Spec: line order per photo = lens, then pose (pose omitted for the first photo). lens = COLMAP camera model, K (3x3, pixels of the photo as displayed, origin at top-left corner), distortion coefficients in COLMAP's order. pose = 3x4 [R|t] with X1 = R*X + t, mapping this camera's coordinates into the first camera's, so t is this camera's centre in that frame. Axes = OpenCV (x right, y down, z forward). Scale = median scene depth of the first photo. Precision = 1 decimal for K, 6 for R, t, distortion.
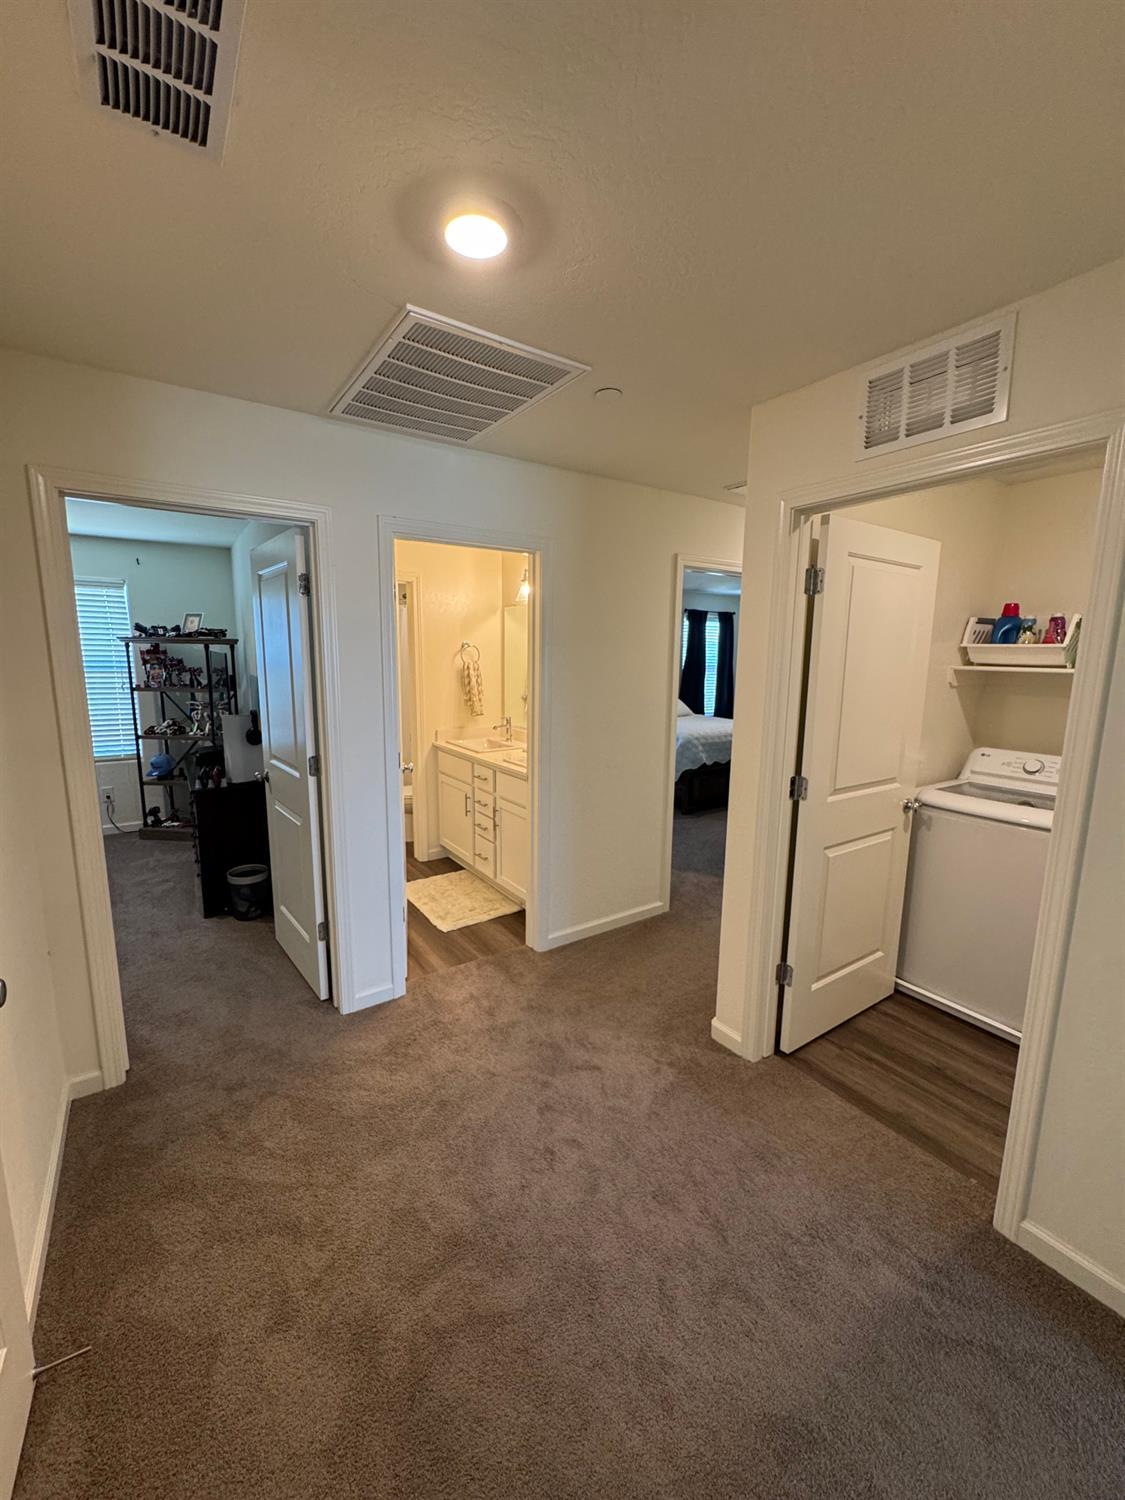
lens RADIAL K [[600.9, 0, 565.5], [0, 600.9, 751.7], [0, 0, 1]] dist [-0.002327, 0.000025]
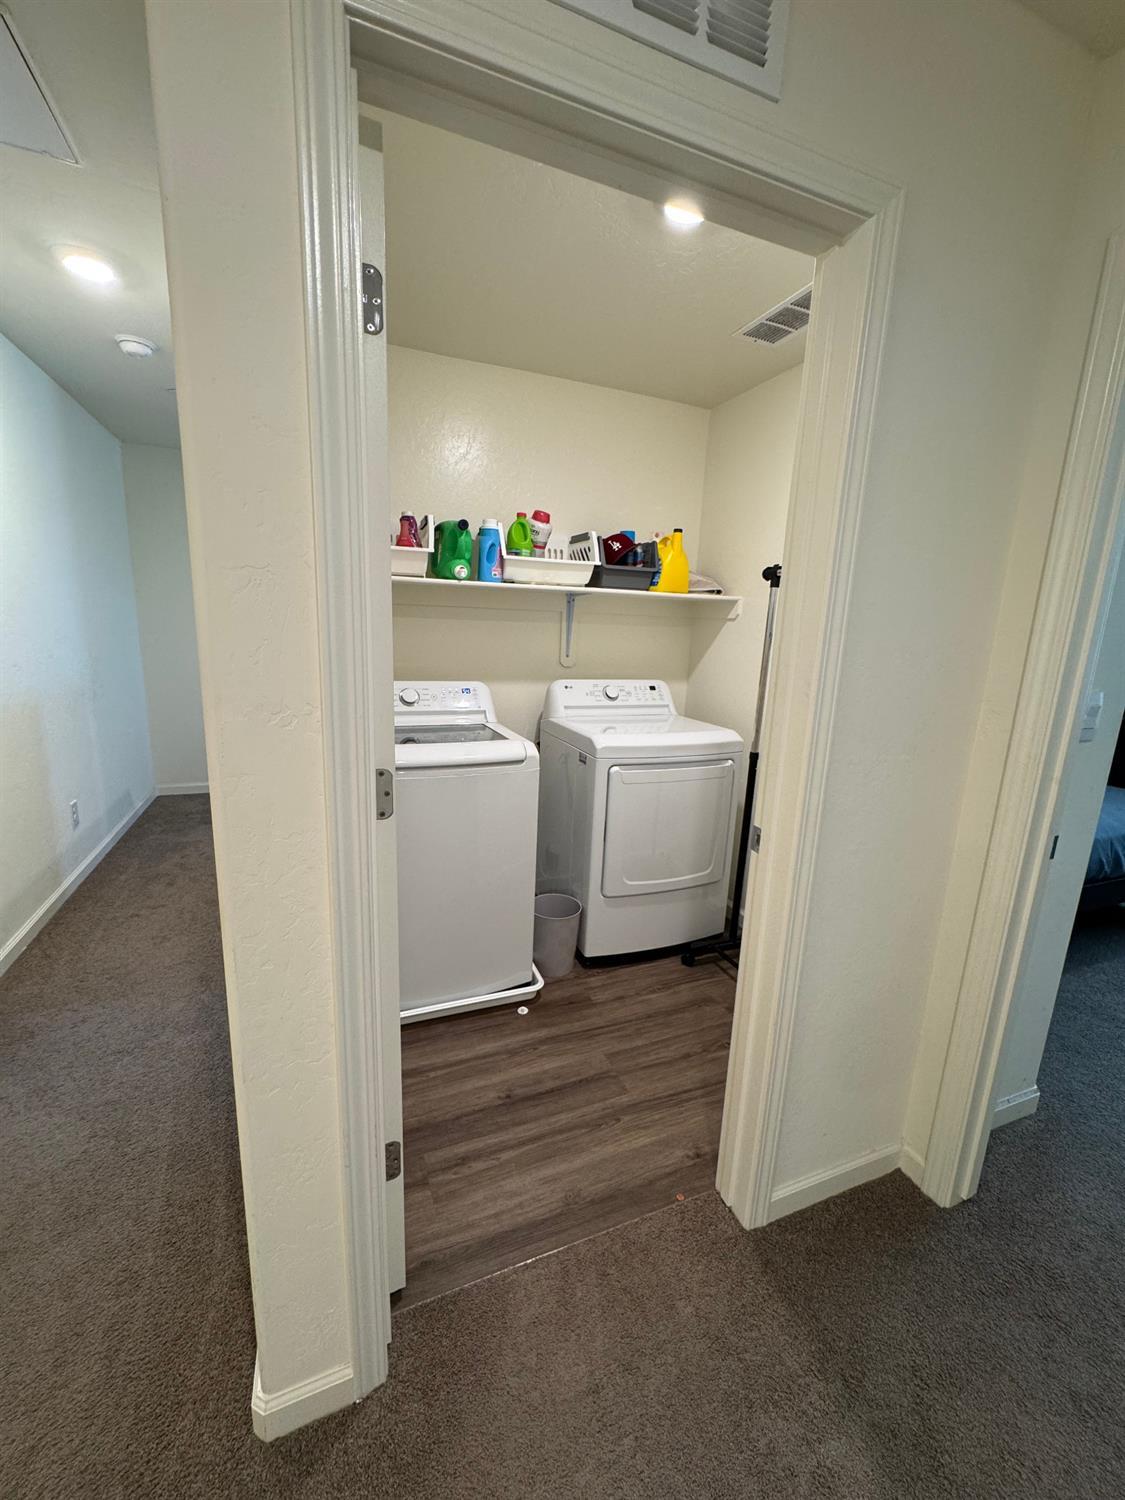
lens RADIAL K [[600.9, 0, 561.2], [0, 600.9, 749.5], [0, 0, 1]] dist [-0.002327, 0.000025]
pose [[0.201245, -0.201527, 0.958586, -0.014605], [0.097617, 0.977862, 0.185086, -0.042674], [-0.974665, 0.056326, 0.216462, 0.693367]]
